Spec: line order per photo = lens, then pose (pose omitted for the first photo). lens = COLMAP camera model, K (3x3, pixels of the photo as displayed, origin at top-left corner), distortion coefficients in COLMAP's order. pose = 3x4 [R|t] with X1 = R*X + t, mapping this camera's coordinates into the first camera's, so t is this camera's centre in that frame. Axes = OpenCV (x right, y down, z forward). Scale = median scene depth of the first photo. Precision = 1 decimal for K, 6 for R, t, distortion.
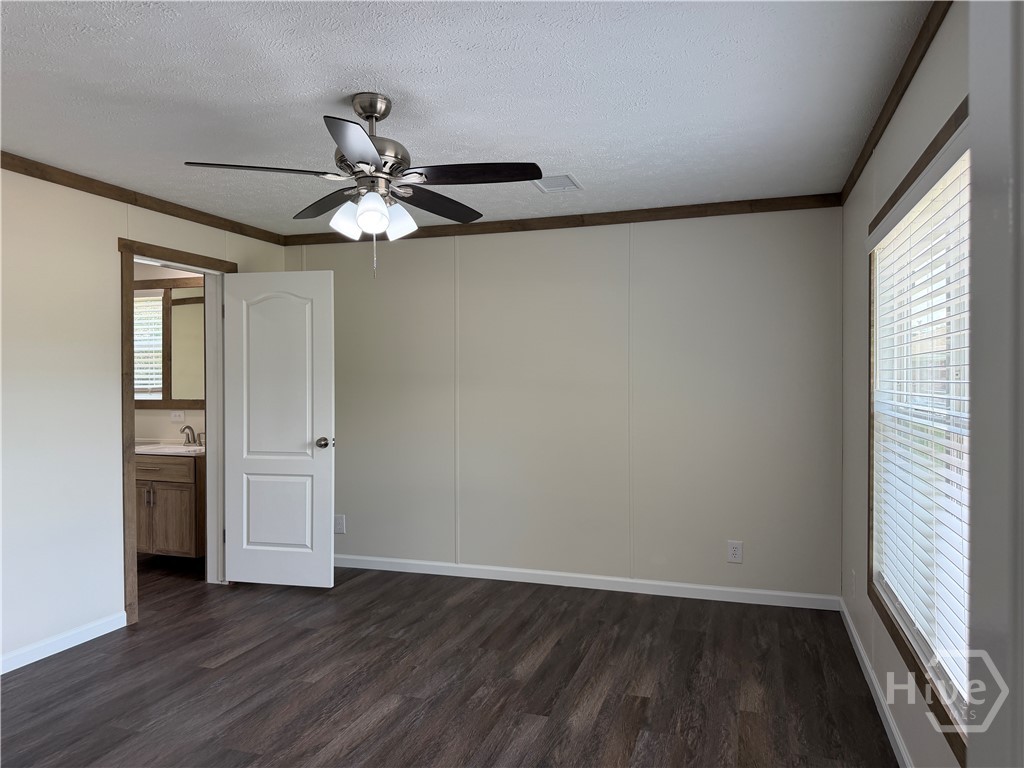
lens RADIAL K [[727.1, 0, 512.0], [0, 727.1, 384.0], [0, 0, 1]] dist [0.083752, -0.126739]
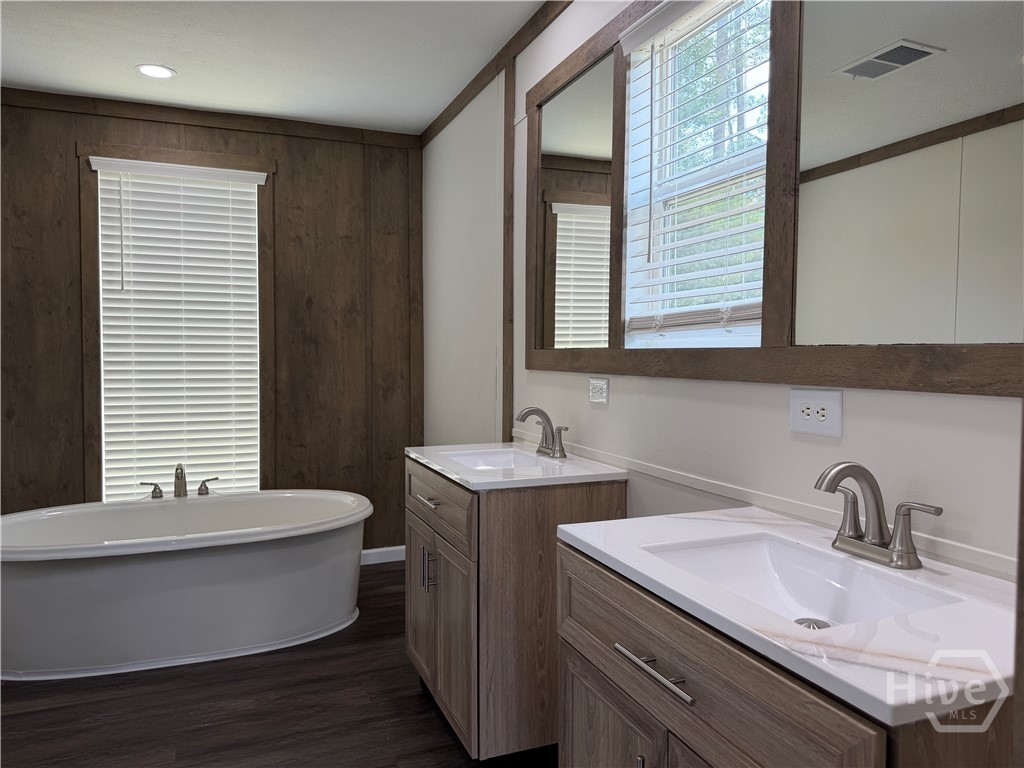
lens RADIAL K [[727.1, 0, 512.0], [0, 727.1, 384.0], [0, 0, 1]] dist [0.083752, -0.126739]
pose [[0.654024, 0.039788, -0.755426, -0.332960], [-0.008740, 0.998947, 0.045047, 0.023420], [0.756423, -0.022859, 0.653683, 0.757895]]
